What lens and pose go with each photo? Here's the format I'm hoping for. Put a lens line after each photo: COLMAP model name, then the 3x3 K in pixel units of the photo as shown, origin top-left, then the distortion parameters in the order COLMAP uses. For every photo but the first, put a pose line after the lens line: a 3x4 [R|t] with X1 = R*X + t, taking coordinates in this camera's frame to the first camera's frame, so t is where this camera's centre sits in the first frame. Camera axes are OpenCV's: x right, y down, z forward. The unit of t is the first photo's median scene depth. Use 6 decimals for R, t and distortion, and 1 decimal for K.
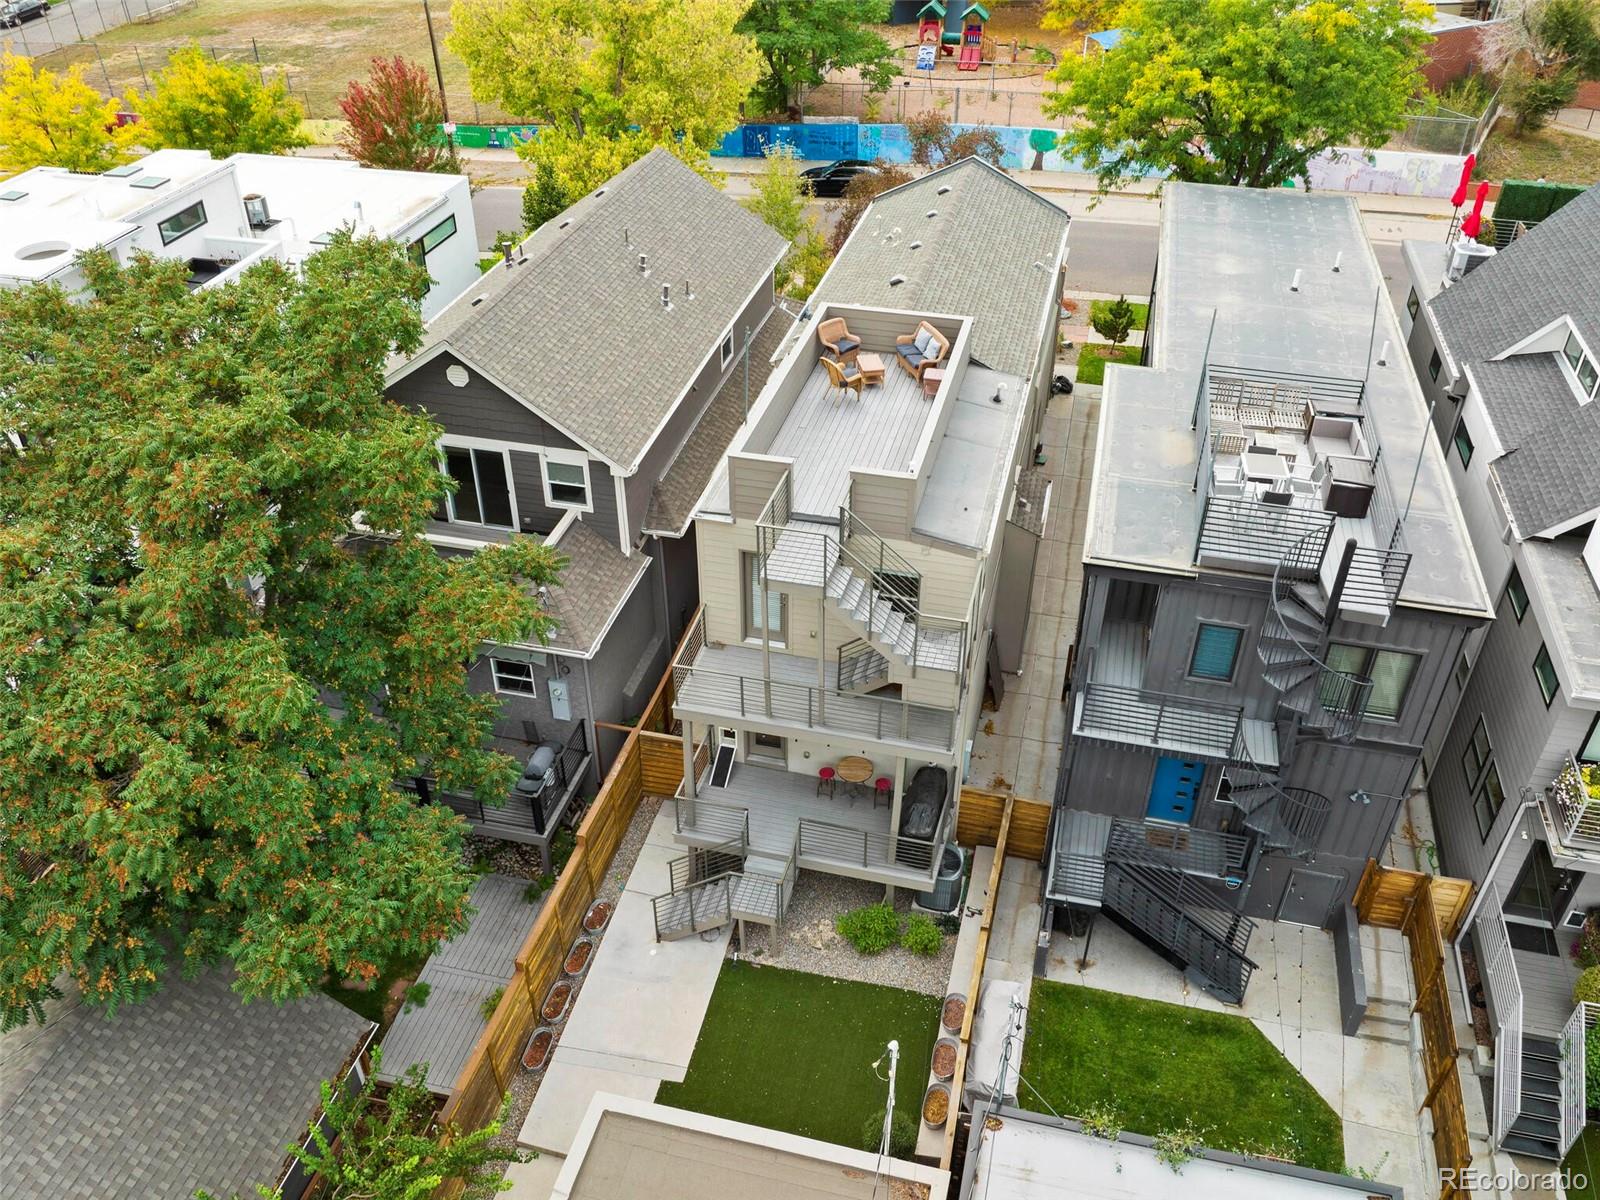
lens RADIAL K [[1263.6, 0, 801.0], [0, 1263.6, 599.8], [0, 0, 1]] dist [-0.041676, -0.001692]
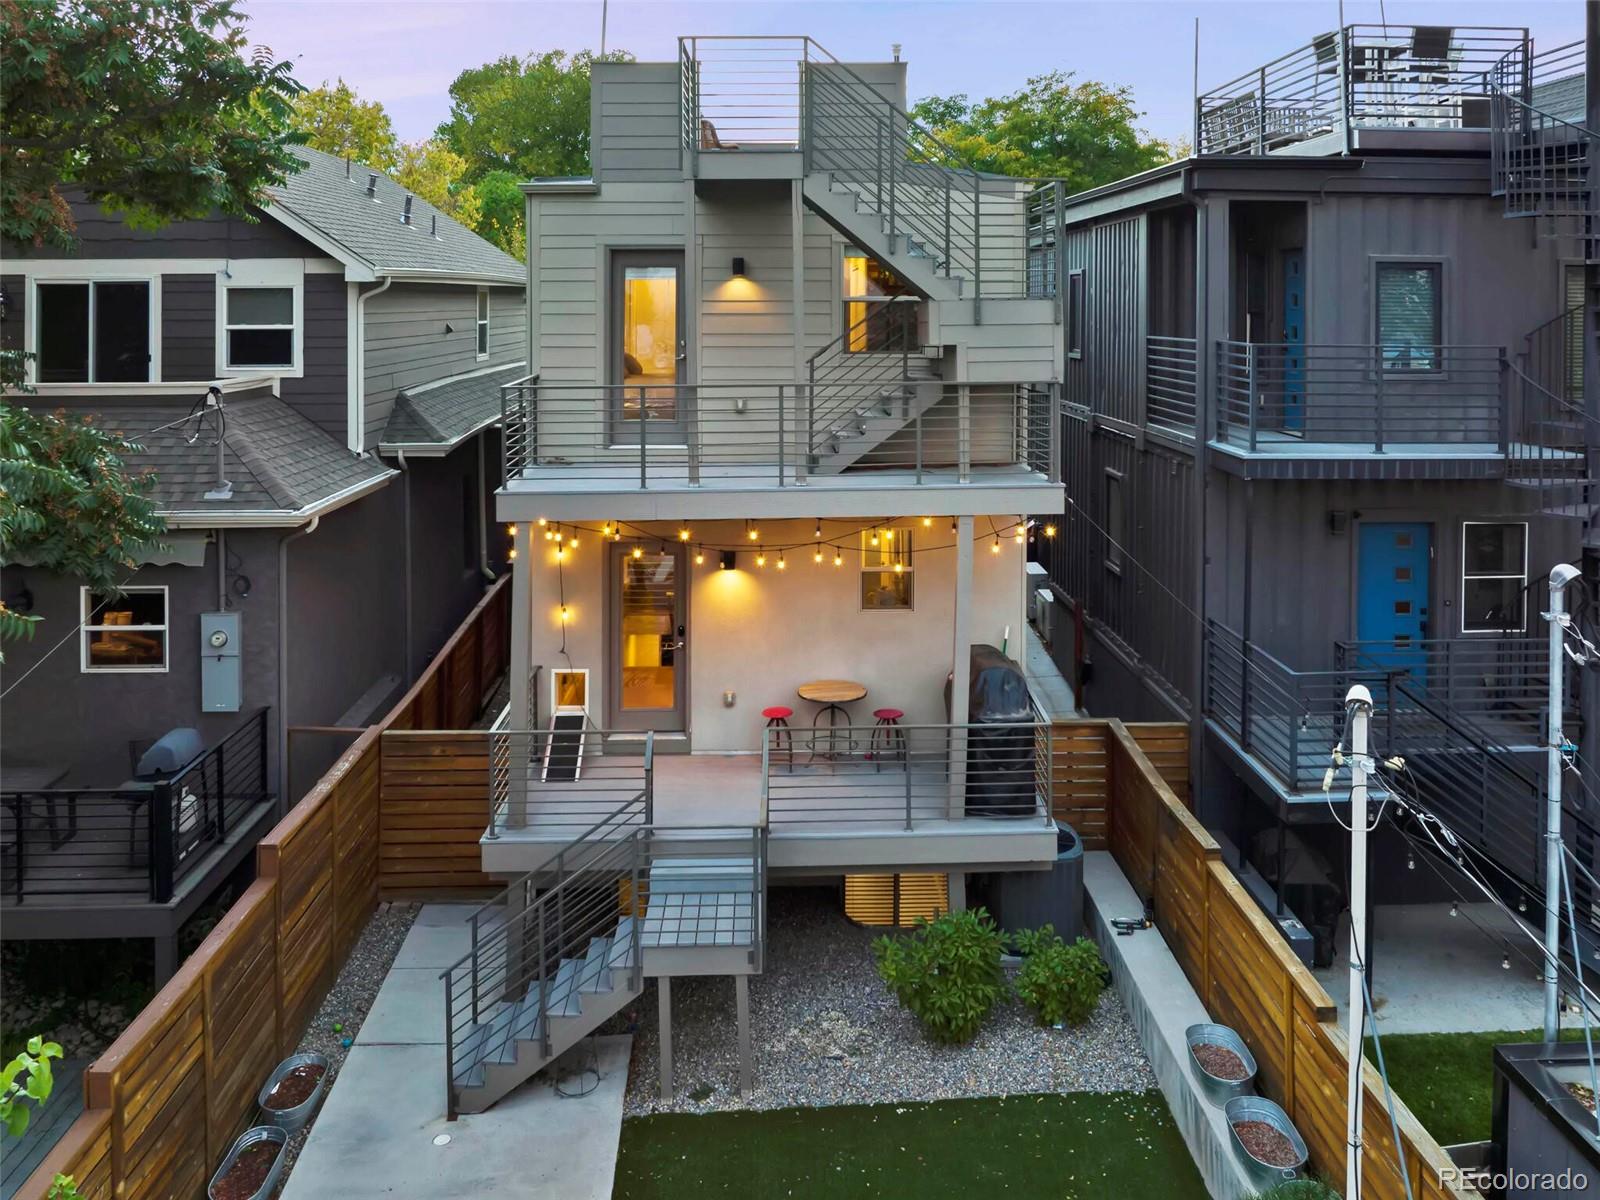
lens RADIAL K [[1263.6, 0, 725.6], [0, 1263.6, 582.8], [0, 0, 1]] dist [-0.041676, -0.001692]
pose [[0.961130, -0.003397, 0.276077, -0.138541], [0.160496, 0.820501, -0.548652, 0.363482], [-0.224658, 0.571635, 0.789153, 0.555303]]
